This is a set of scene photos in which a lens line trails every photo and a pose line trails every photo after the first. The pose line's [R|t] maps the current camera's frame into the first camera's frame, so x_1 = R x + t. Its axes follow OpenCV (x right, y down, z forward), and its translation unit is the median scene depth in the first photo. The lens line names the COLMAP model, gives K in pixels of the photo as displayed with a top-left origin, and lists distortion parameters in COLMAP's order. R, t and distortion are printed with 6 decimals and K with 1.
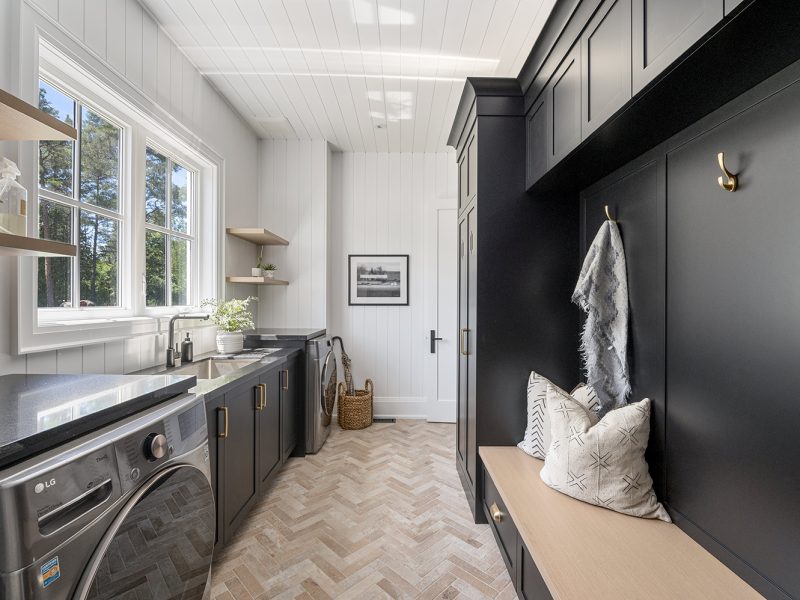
lens RADIAL K [[360.8, 0, 400.0], [0, 360.8, 300.0], [0, 0, 1]] dist [0.000751, -0.000355]
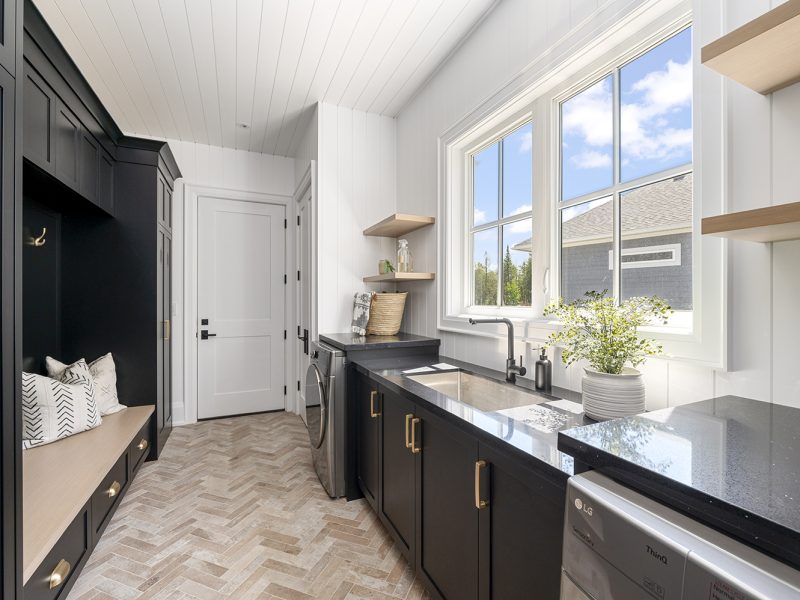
lens RADIAL K [[360.8, 0, 400.0], [0, 360.8, 300.0], [0, 0, 1]] dist [0.000751, -0.000355]
pose [[-0.910057, -0.006522, -0.414431, -0.071930], [-0.005543, 0.999978, -0.003566, 0.004556], [0.414445, -0.000948, -0.910074, 1.969420]]
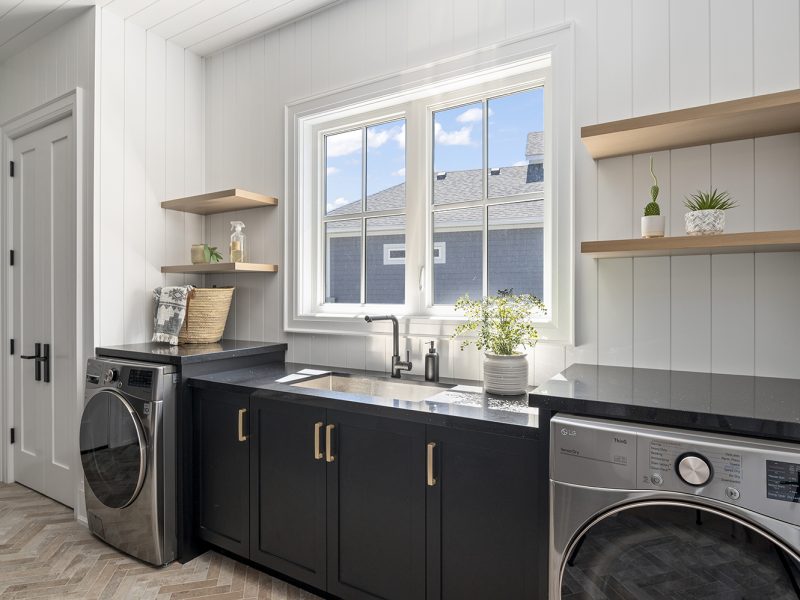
lens RADIAL K [[464.7, 0, 400.1], [0, 464.7, 296.2], [0, 0, 1]] dist [-0.008413, -0.001894]
pose [[-0.506967, -0.007168, -0.861936, 0.340844], [-0.001378, 0.999971, -0.007506, 0.006828], [0.861965, -0.002617, -0.506962, 1.856029]]
